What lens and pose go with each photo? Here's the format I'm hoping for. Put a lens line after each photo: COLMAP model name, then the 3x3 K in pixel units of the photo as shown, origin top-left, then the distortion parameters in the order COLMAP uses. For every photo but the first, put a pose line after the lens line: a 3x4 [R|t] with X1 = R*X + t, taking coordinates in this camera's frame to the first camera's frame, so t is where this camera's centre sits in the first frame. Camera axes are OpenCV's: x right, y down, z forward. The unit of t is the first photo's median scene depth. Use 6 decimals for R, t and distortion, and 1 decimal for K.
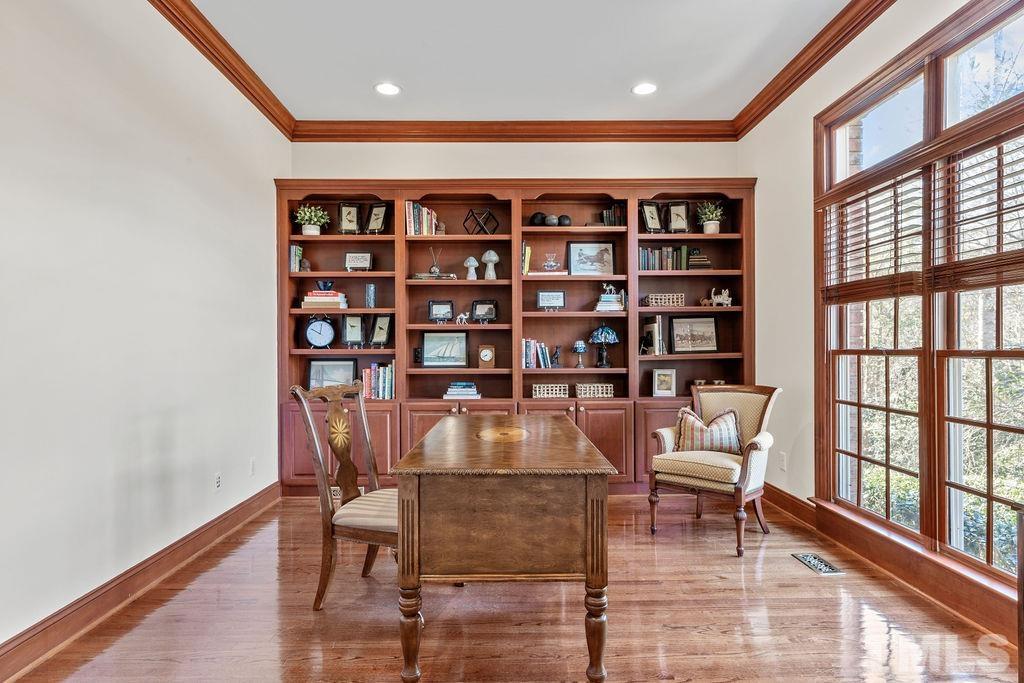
lens RADIAL K [[593.1, 0, 509.9], [0, 593.1, 345.4], [0, 0, 1]] dist [-0.001460, 0.001588]
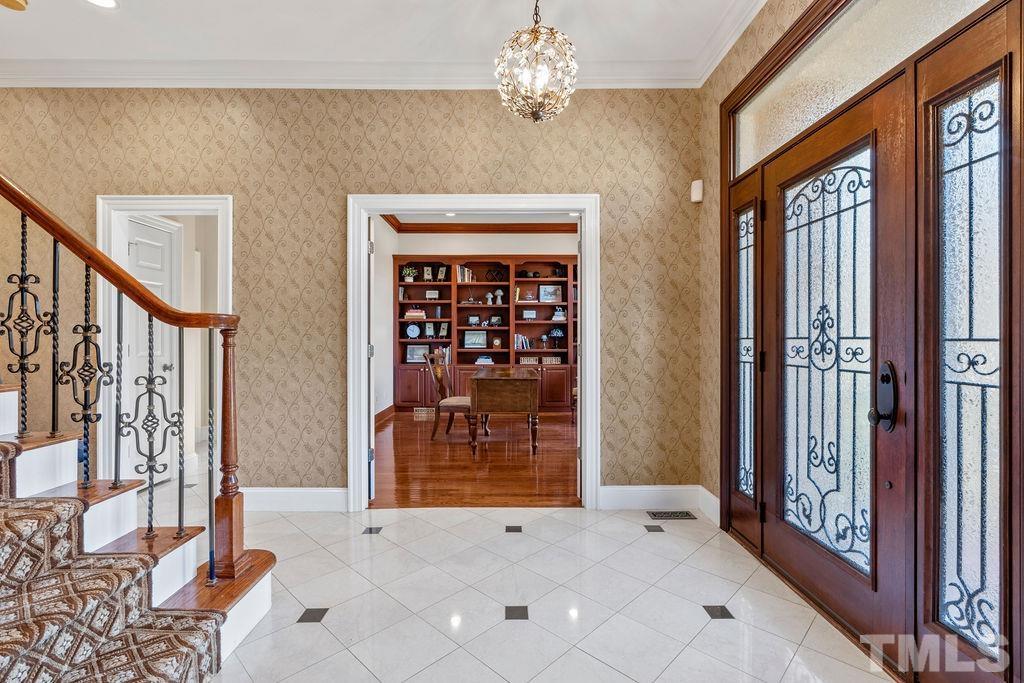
lens RADIAL K [[465.6, 0, 510.6], [0, 465.6, 339.8], [0, 0, 1]] dist [0.006547, 0.001245]
pose [[0.999992, 0.003546, -0.002033, 0.009671], [-0.003531, 0.999965, 0.007583, -0.004236], [0.002059, -0.007575, 0.999969, -0.560941]]
